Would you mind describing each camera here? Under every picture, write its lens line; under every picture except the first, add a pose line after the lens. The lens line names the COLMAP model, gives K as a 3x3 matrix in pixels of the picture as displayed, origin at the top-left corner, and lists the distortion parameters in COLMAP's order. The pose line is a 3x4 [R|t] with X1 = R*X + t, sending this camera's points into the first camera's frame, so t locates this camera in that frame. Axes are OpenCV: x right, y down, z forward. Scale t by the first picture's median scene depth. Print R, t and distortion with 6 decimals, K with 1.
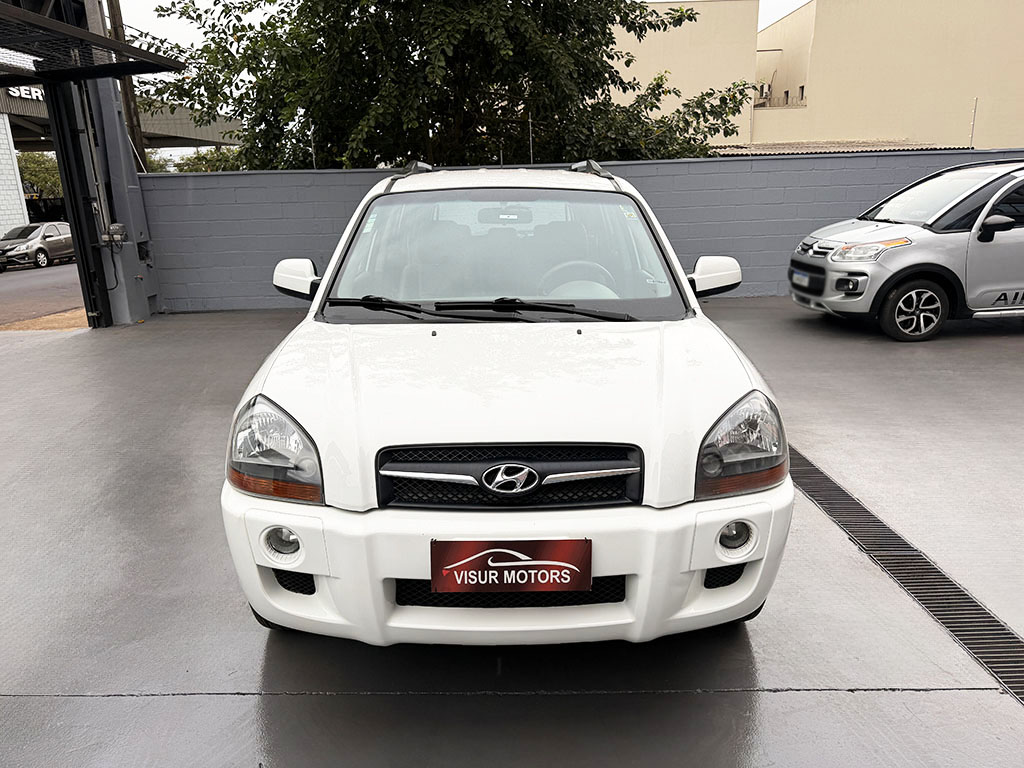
lens RADIAL K [[748.2, 0, 507.4], [0, 748.2, 388.2], [0, 0, 1]] dist [0.056104, -0.051826]
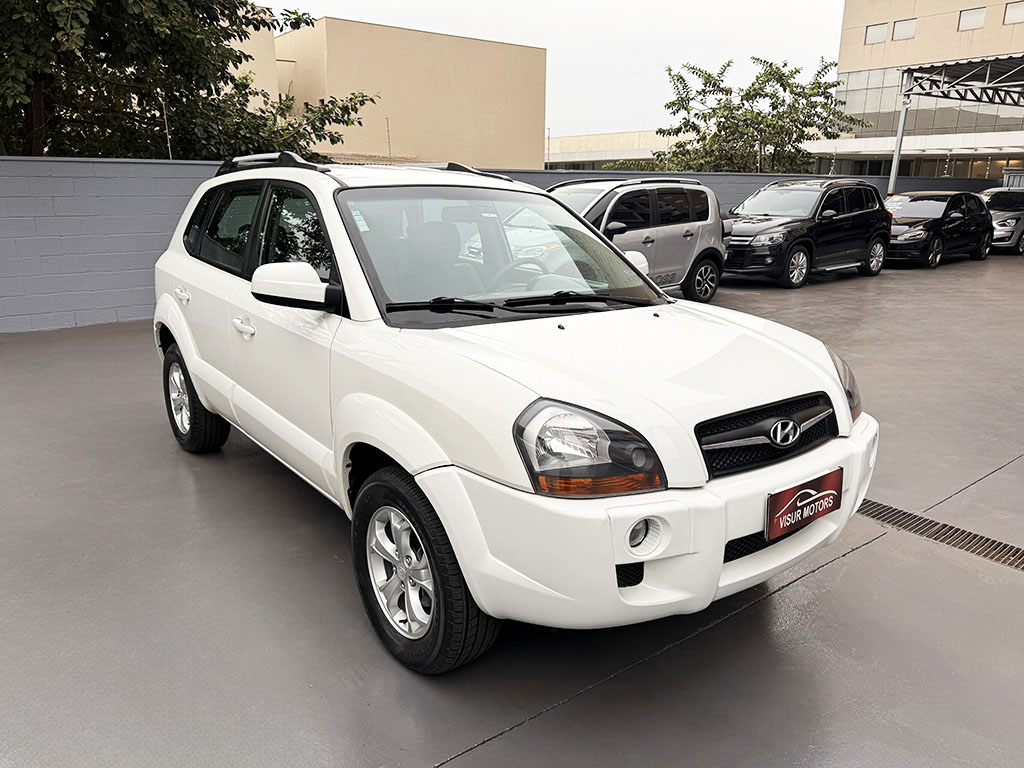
lens RADIAL K [[748.2, 0, 493.2], [0, 748.2, 403.6], [0, 0, 1]] dist [0.056104, -0.051826]
pose [[0.793244, -0.139342, 0.592747, -0.640615], [0.134644, 0.989506, 0.052424, -0.029005], [-0.593831, 0.038225, 0.803681, 0.193444]]
